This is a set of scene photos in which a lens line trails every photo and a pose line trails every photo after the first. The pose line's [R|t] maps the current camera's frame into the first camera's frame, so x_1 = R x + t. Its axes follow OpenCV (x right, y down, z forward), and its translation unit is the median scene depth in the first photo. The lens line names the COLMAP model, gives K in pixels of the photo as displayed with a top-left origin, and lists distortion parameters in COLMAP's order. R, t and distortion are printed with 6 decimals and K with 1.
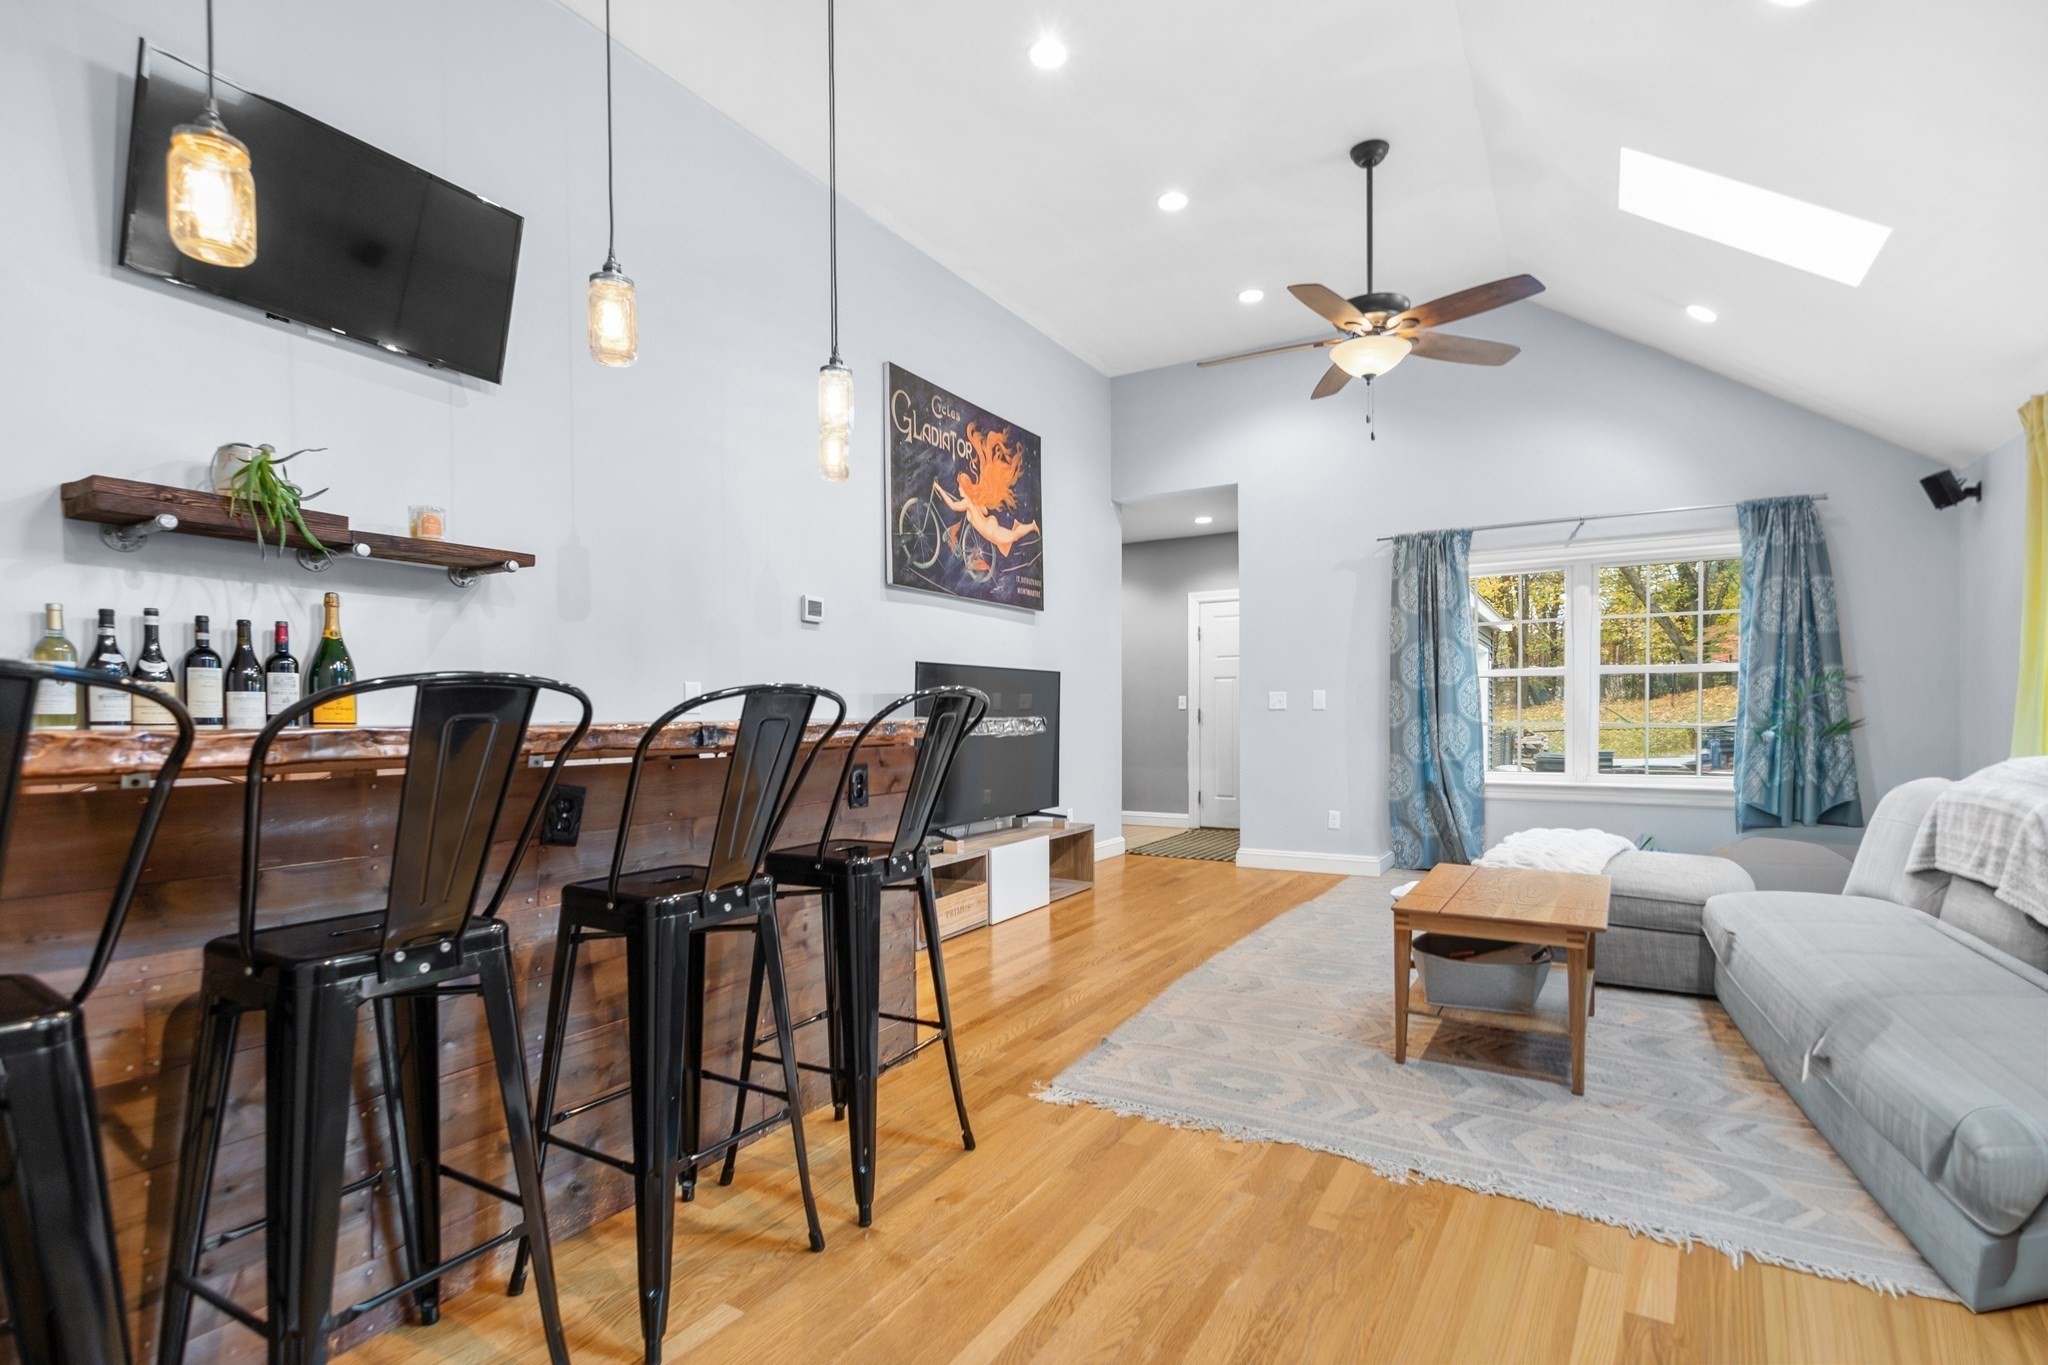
lens RADIAL K [[964.5, 0, 1027.1], [0, 964.5, 736.6], [0, 0, 1]] dist [0.003915, 0.000178]
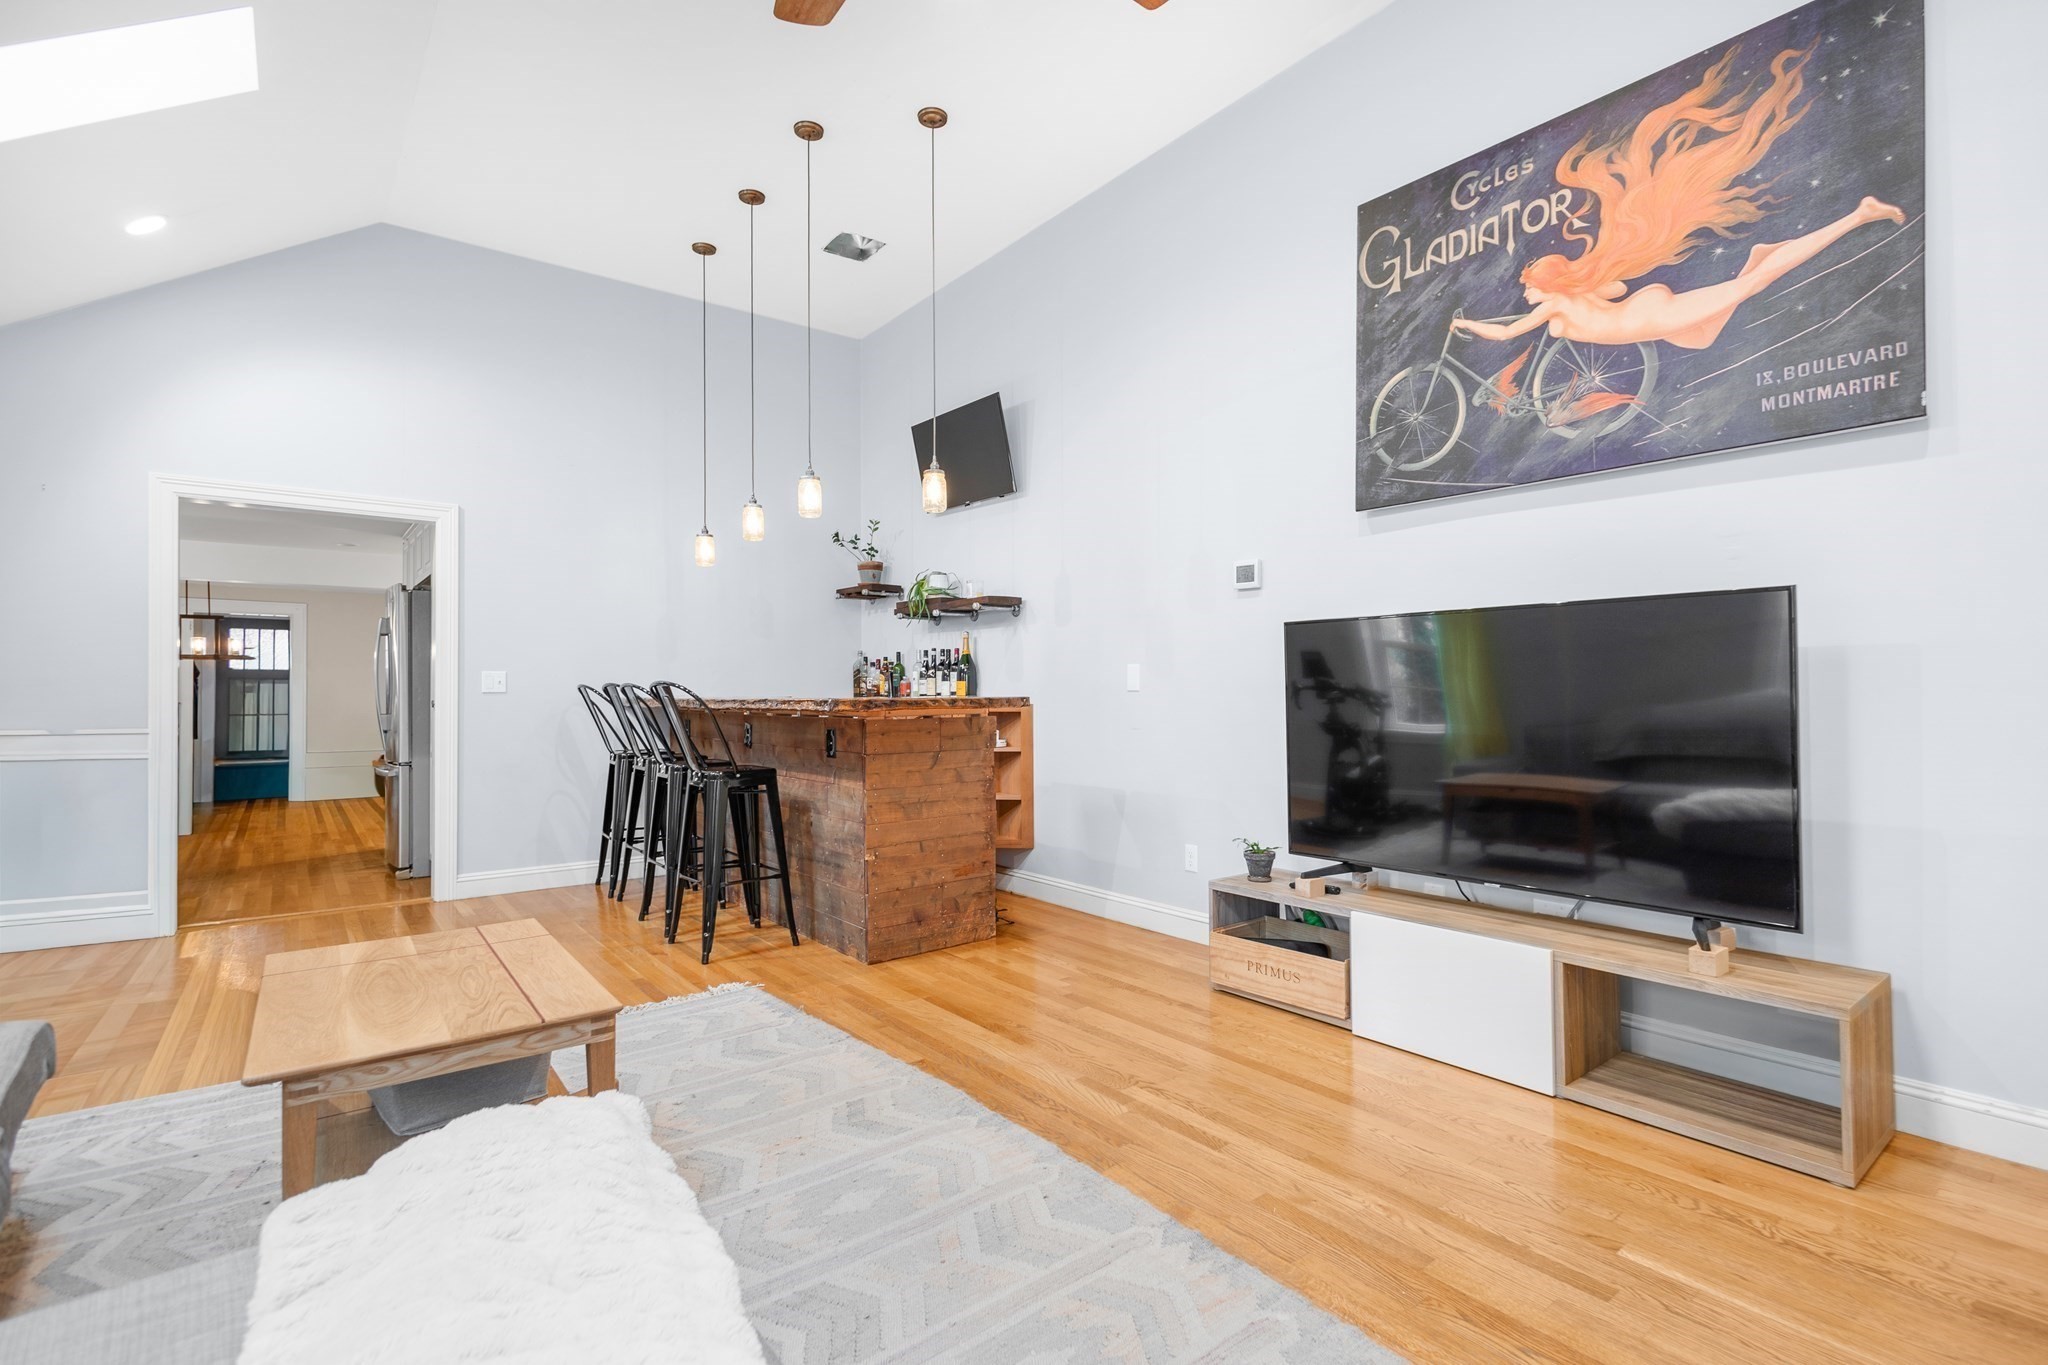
lens RADIAL K [[961.6, 0, 1034.5], [0, 961.6, 690.0], [0, 0, 1]] dist [0.005111, -0.000808]
pose [[-0.366732, -0.000418, -0.930327, 0.561538], [-0.023006, 0.999698, 0.008620, -0.024400], [0.930042, 0.024565, -0.366631, 0.953067]]
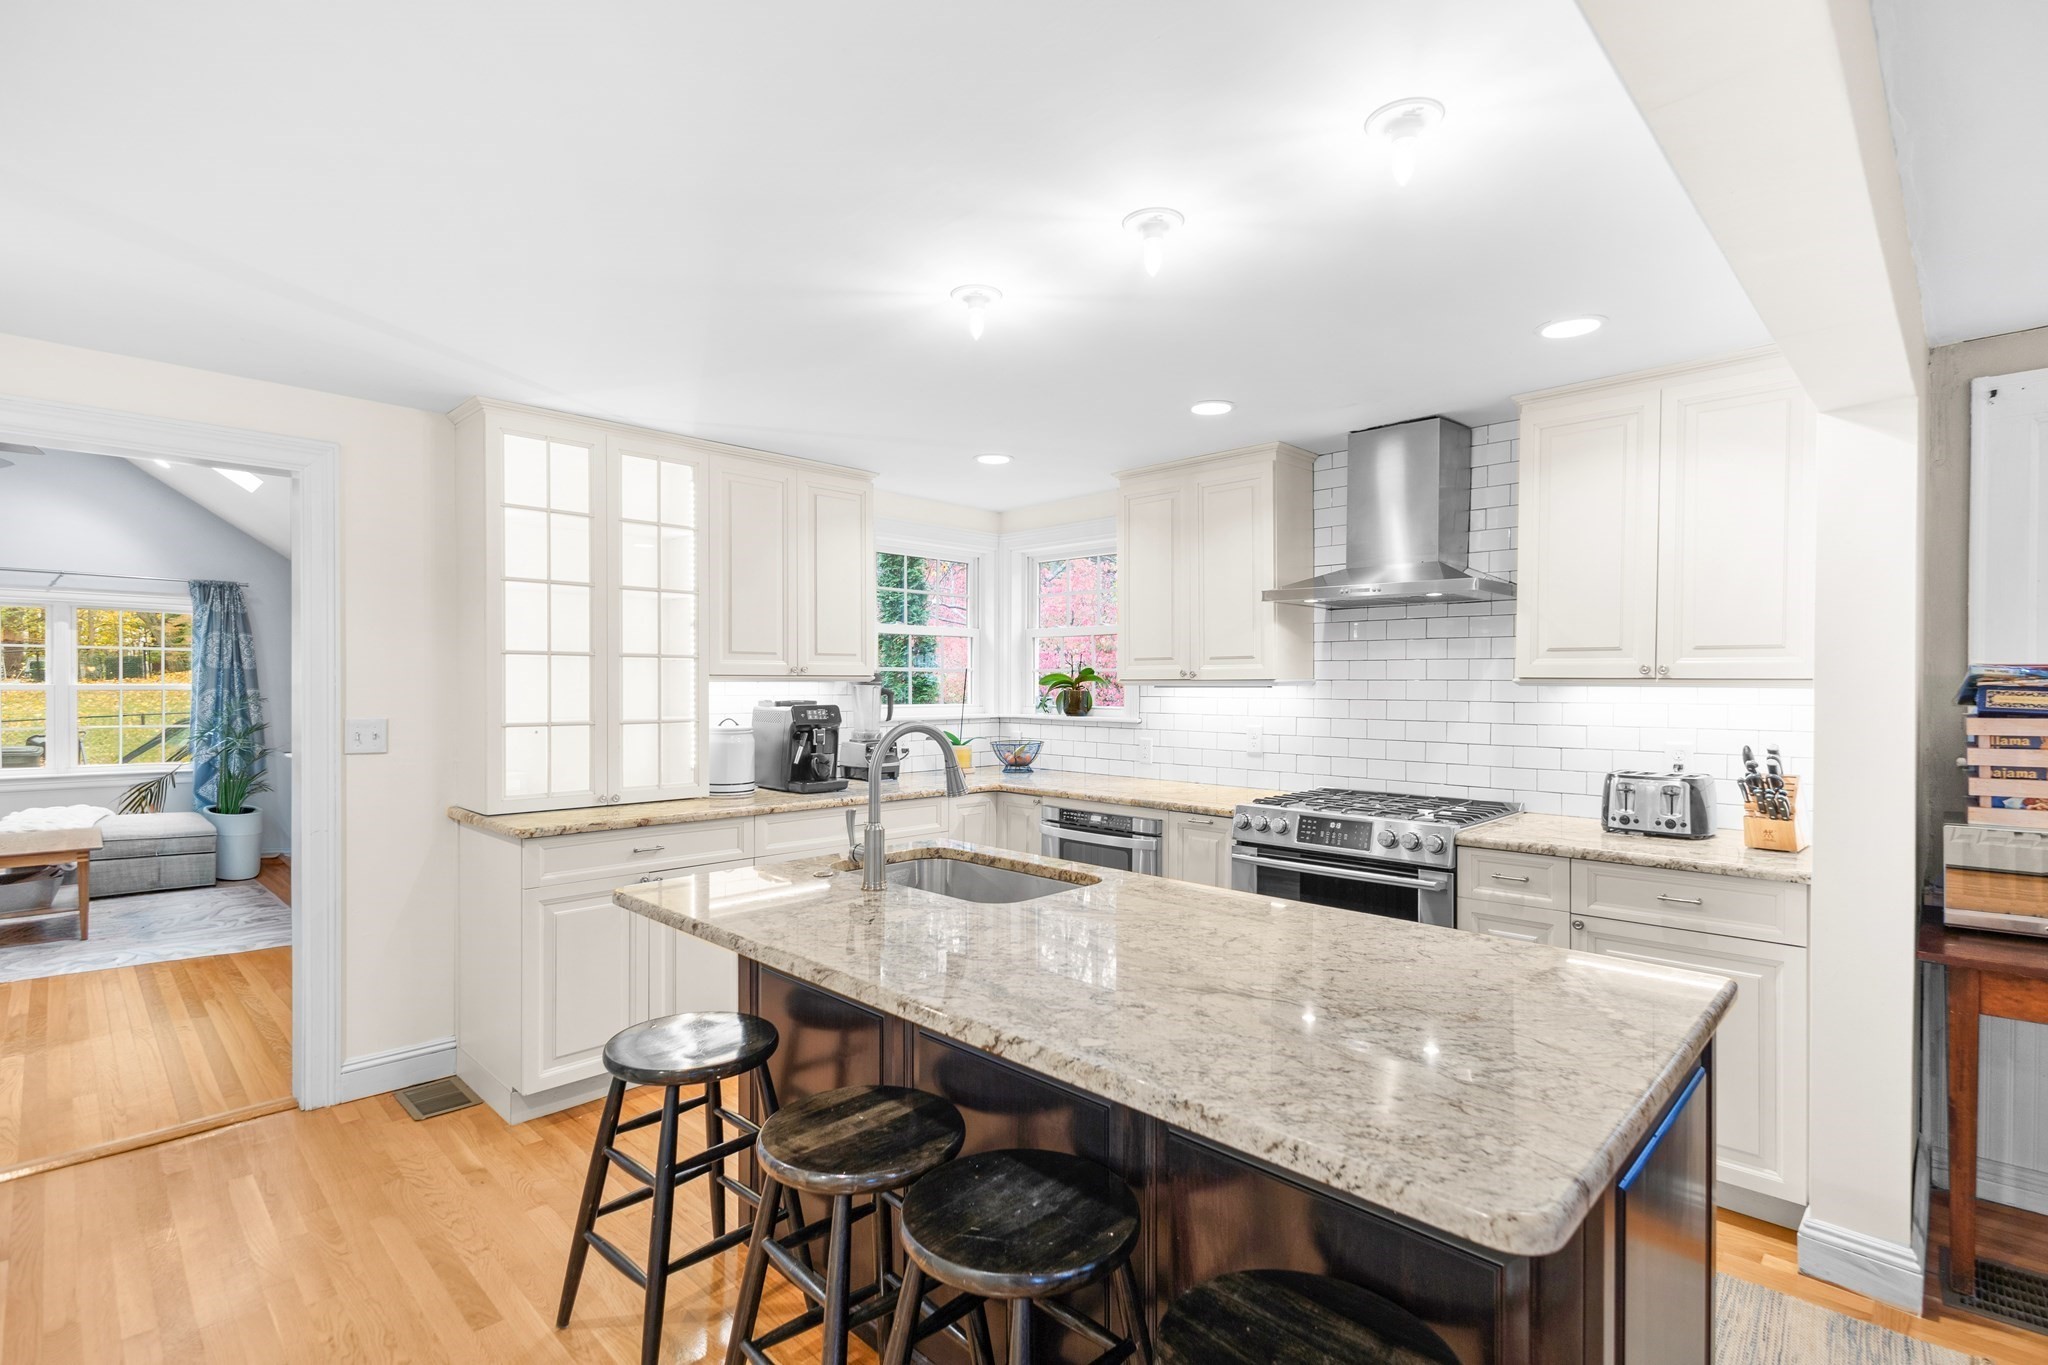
lens RADIAL K [[961.6, 0, 1034.5], [0, 961.6, 690.0], [0, 0, 1]] dist [0.005111, -0.000808]
pose [[0.232992, 0.003937, 0.972471, -0.407754], [0.020610, 0.999747, -0.008985, -0.027865], [-0.972260, 0.022136, 0.232852, -0.609220]]
